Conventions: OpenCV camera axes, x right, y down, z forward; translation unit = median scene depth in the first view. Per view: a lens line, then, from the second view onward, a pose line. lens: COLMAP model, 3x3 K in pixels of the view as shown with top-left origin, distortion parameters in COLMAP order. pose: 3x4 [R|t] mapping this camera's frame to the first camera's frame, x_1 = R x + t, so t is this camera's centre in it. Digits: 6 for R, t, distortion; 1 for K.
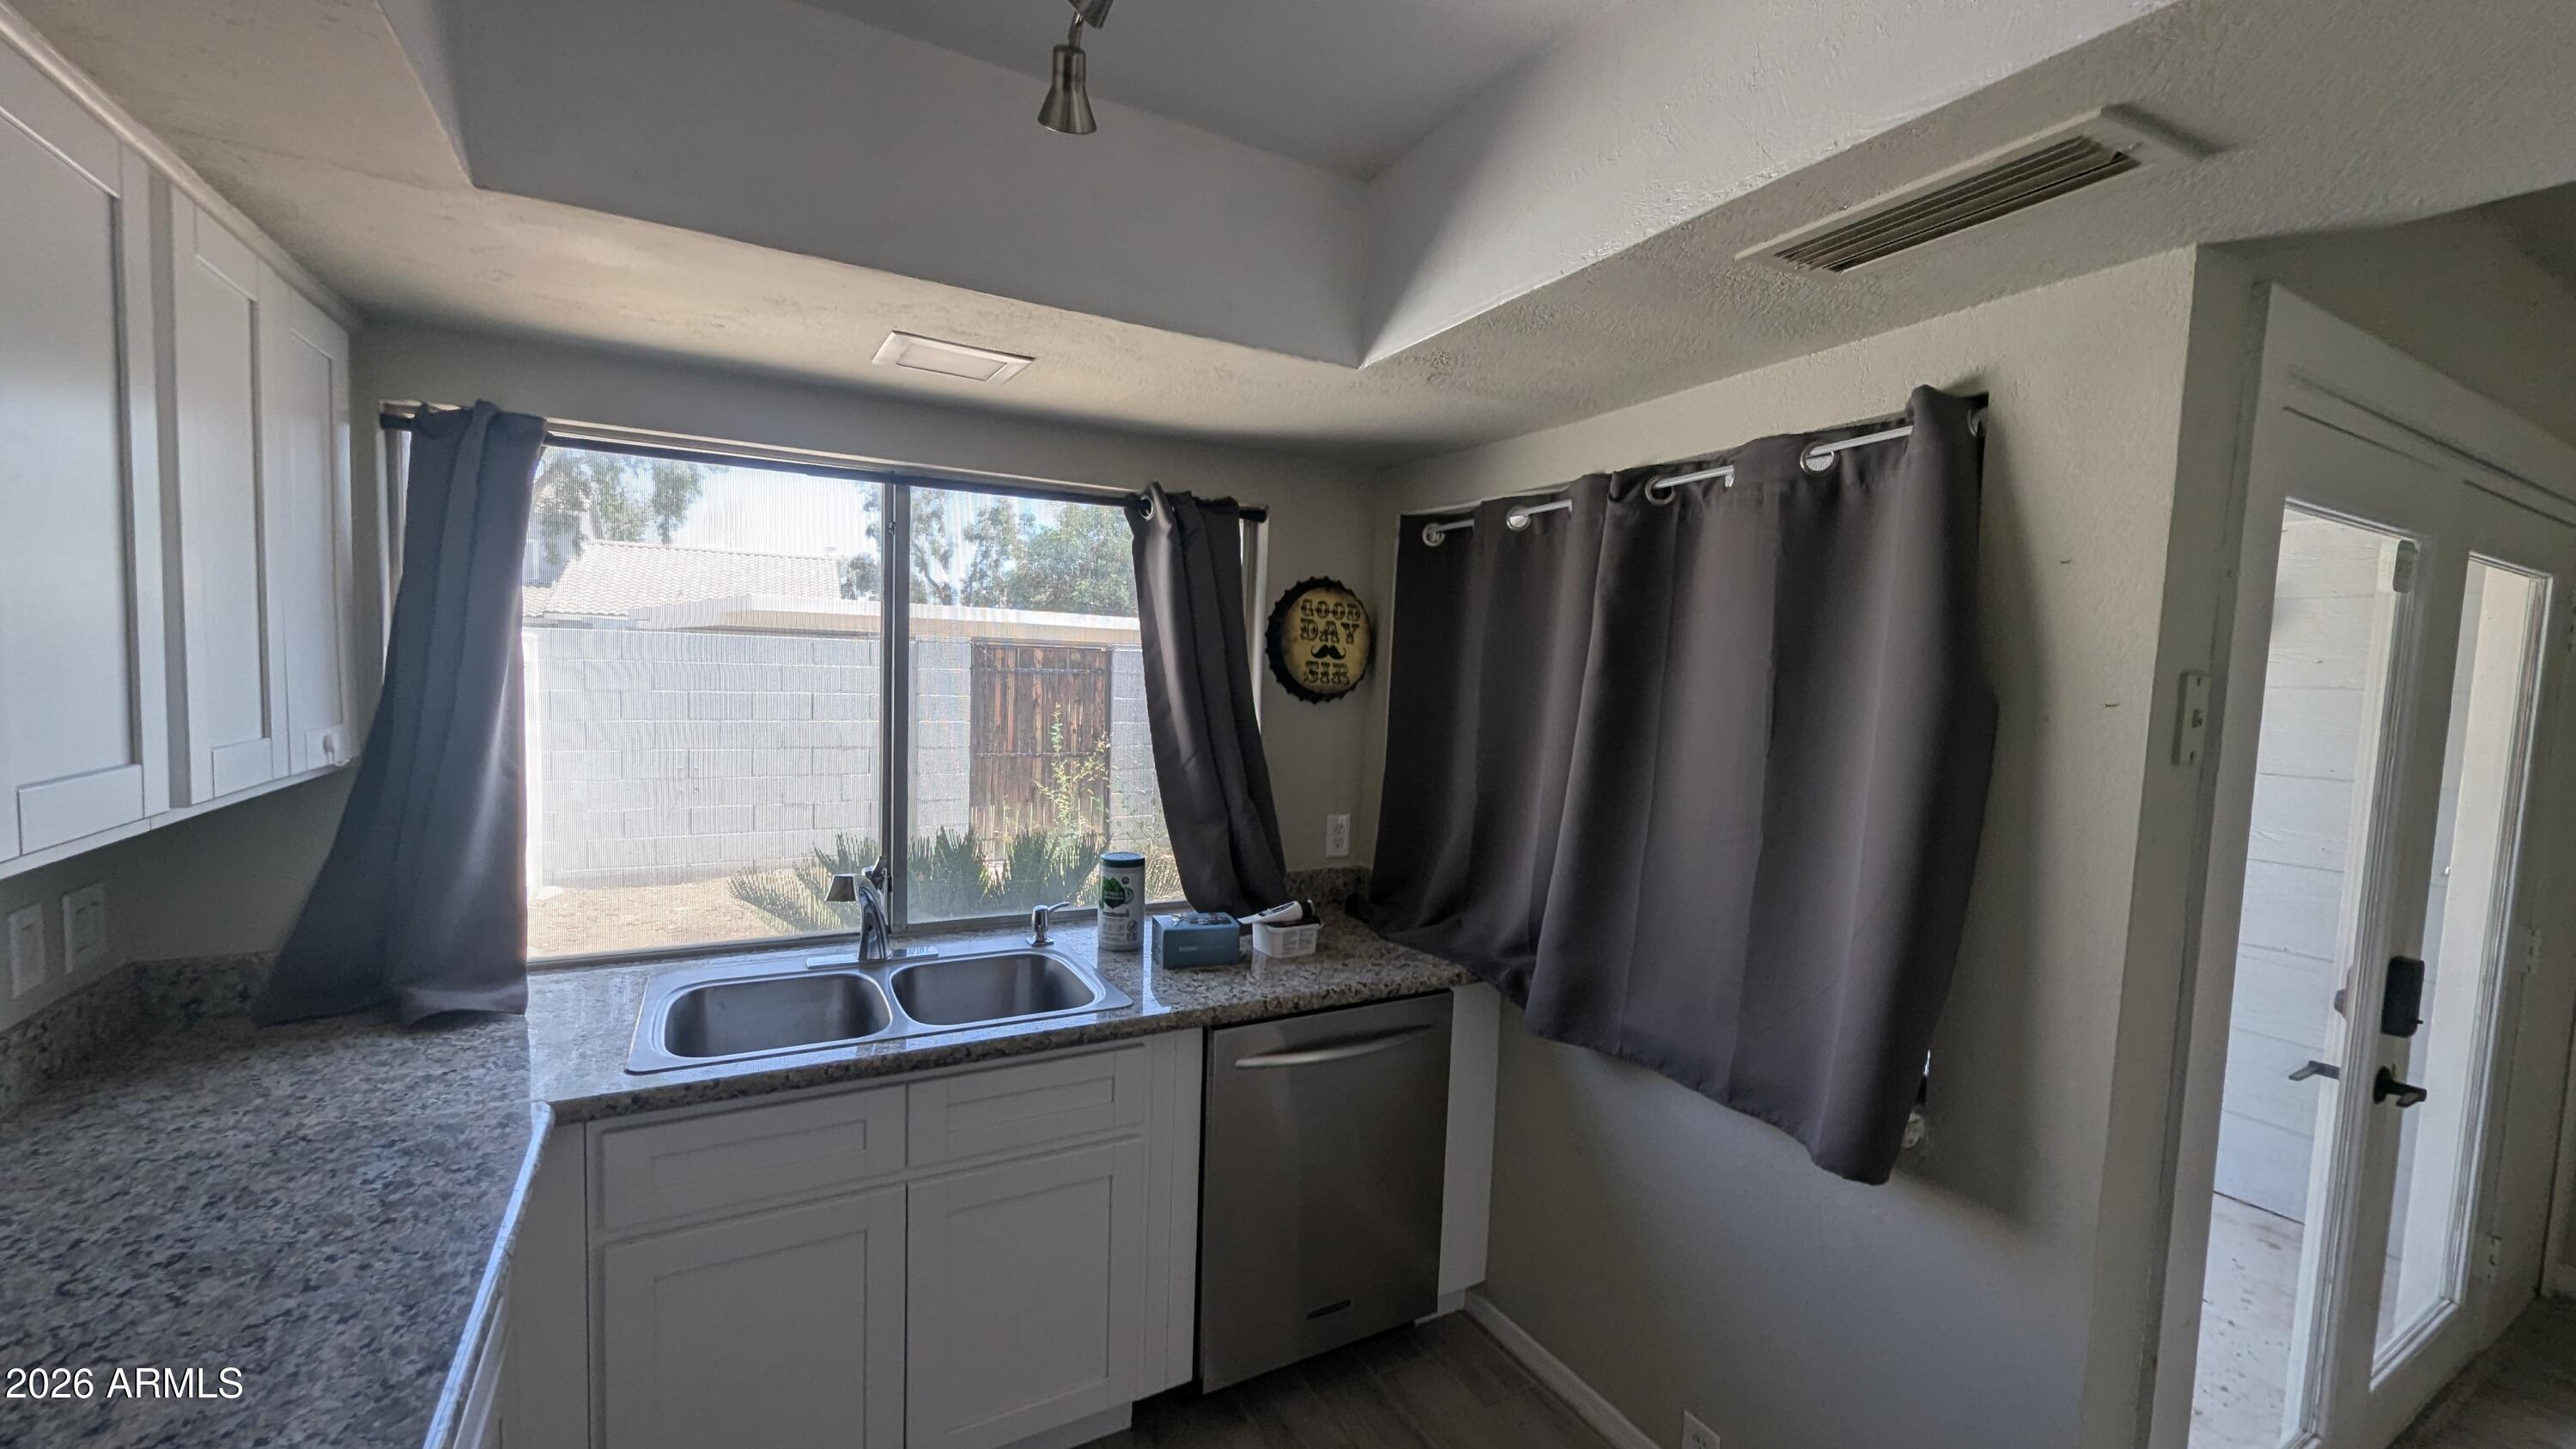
lens RADIAL K [[1020.5, 0, 1289.9], [0, 1020.5, 738.3], [0, 0, 1]] dist [0.000812, -0.000015]
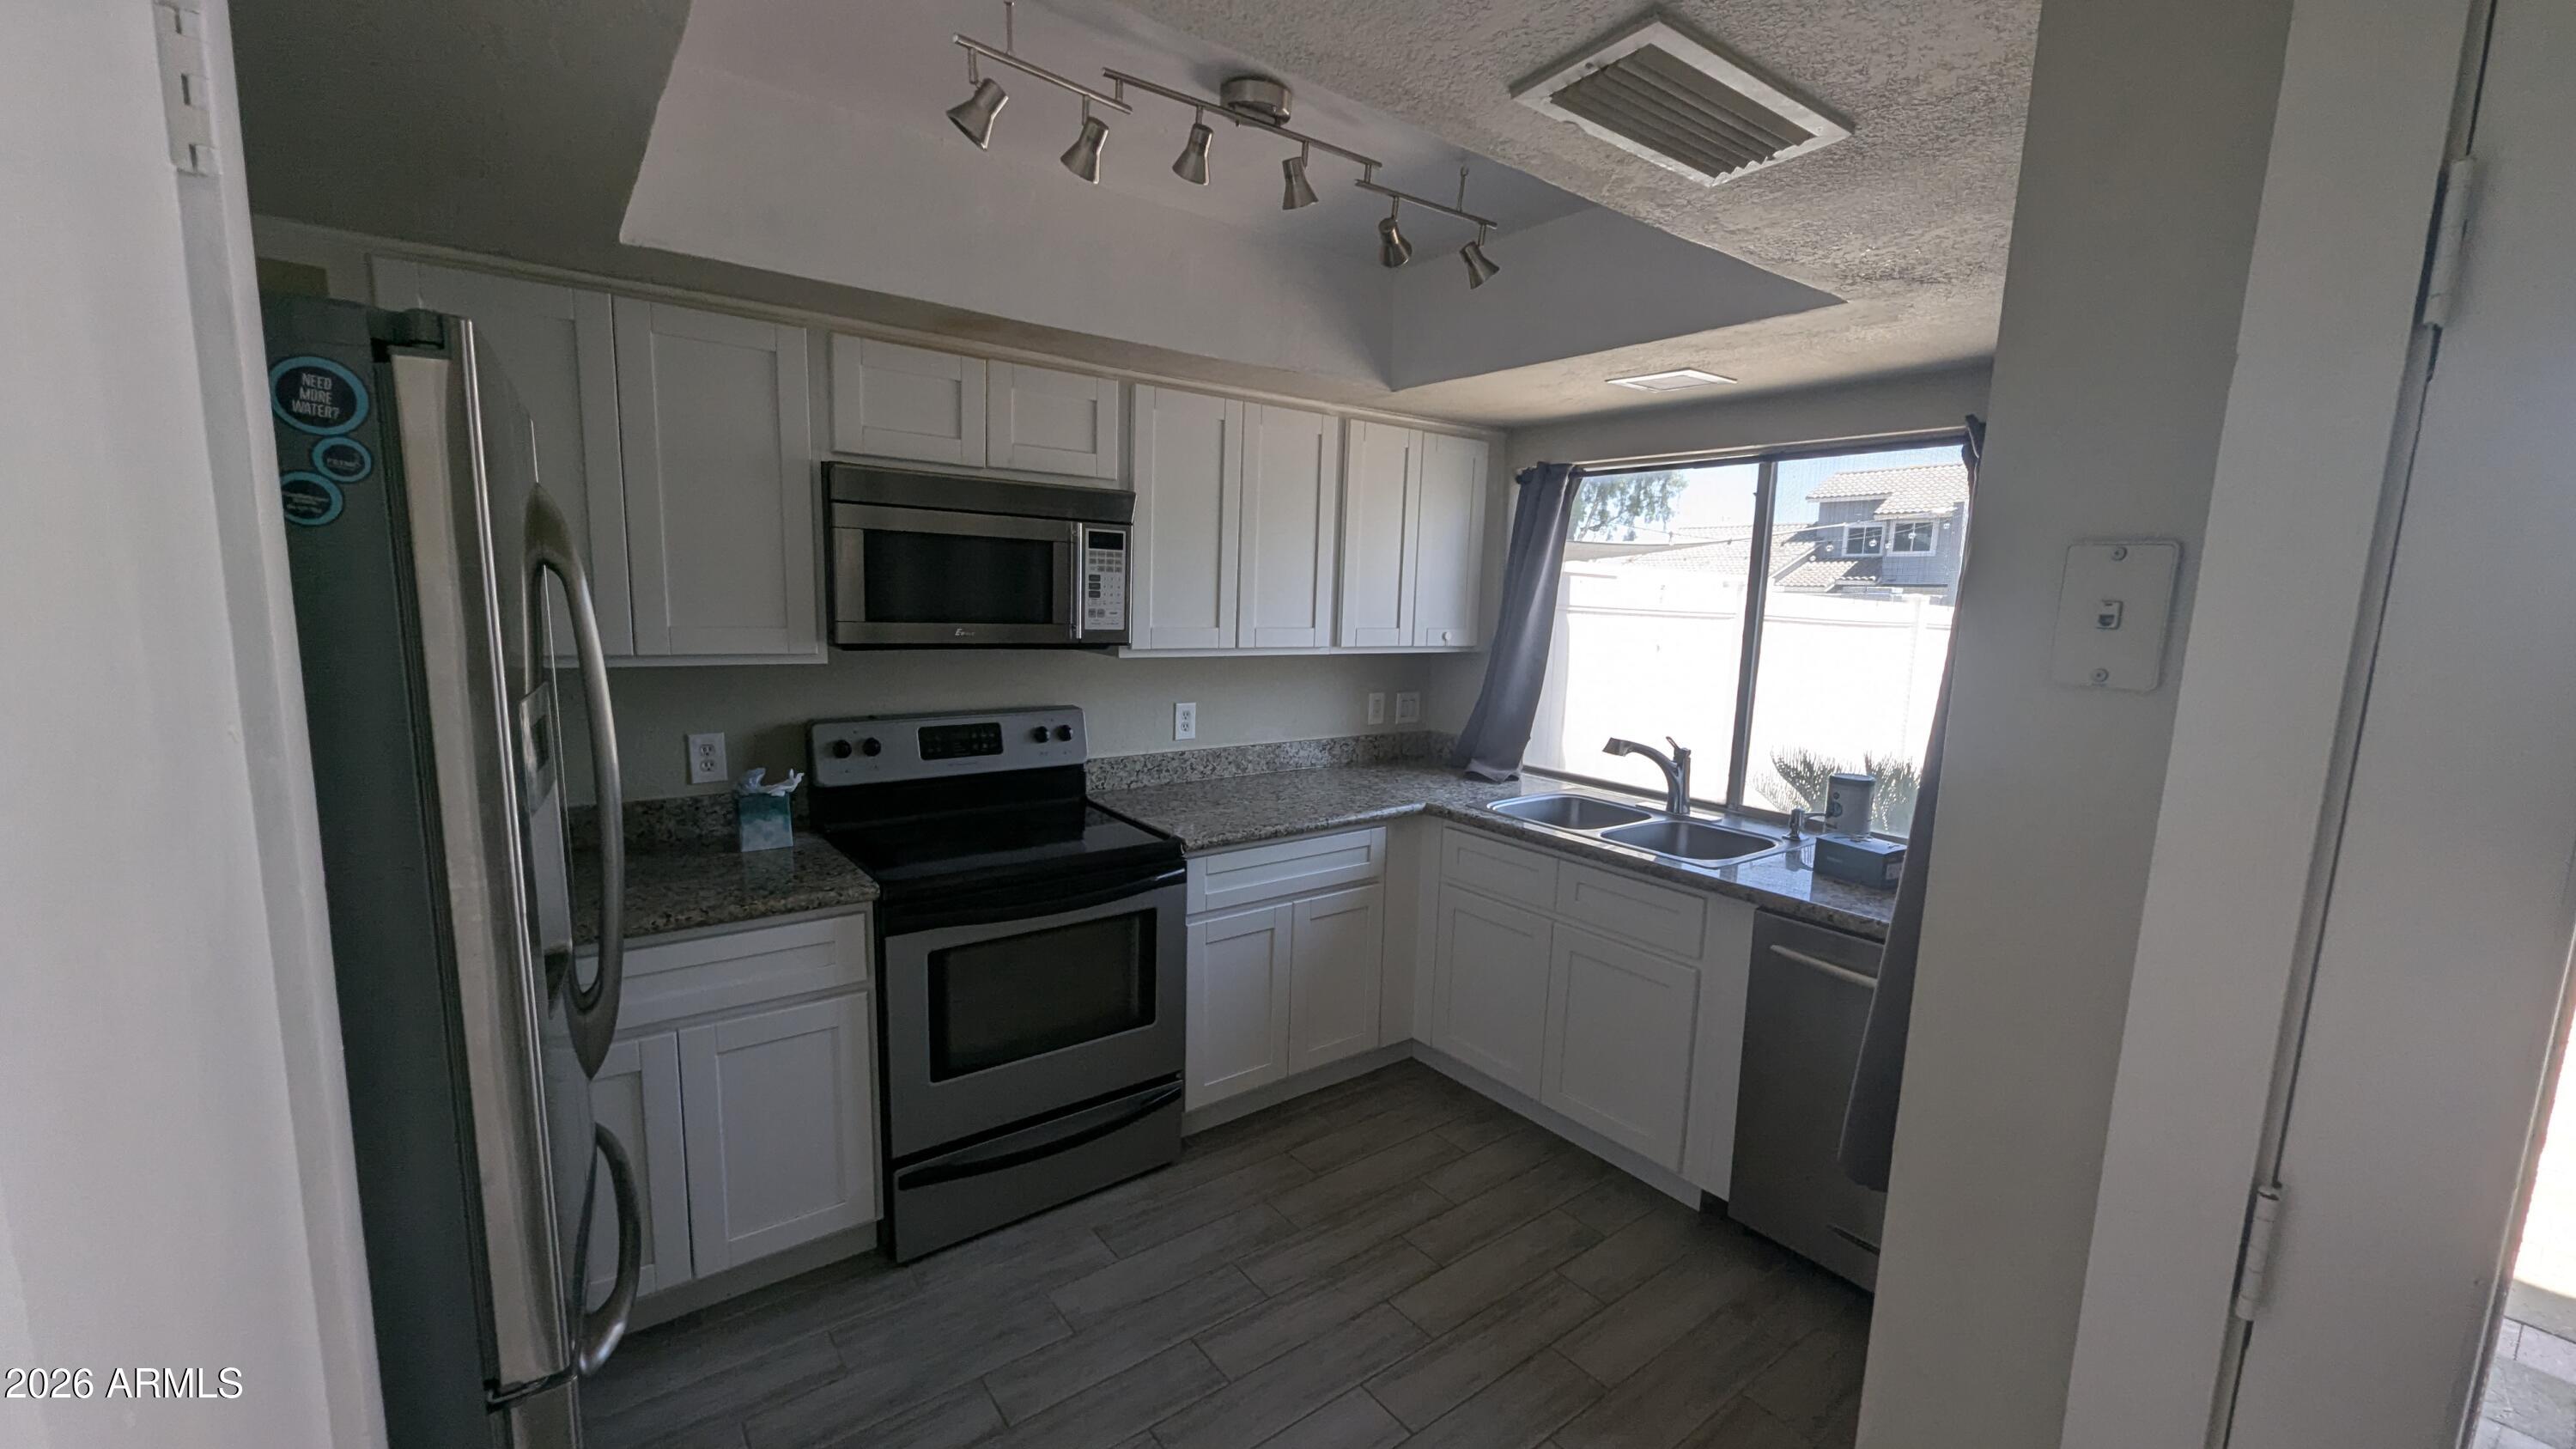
lens RADIAL K [[1020.5, 0, 1289.9], [0, 1020.5, 738.3], [0, 0, 1]] dist [0.000812, -0.000015]
pose [[0.134974, 0.113308, -0.984349, 1.024918], [-0.093094, 0.990496, 0.101250, 0.025903], [0.986466, 0.077971, 0.144239, 0.309409]]
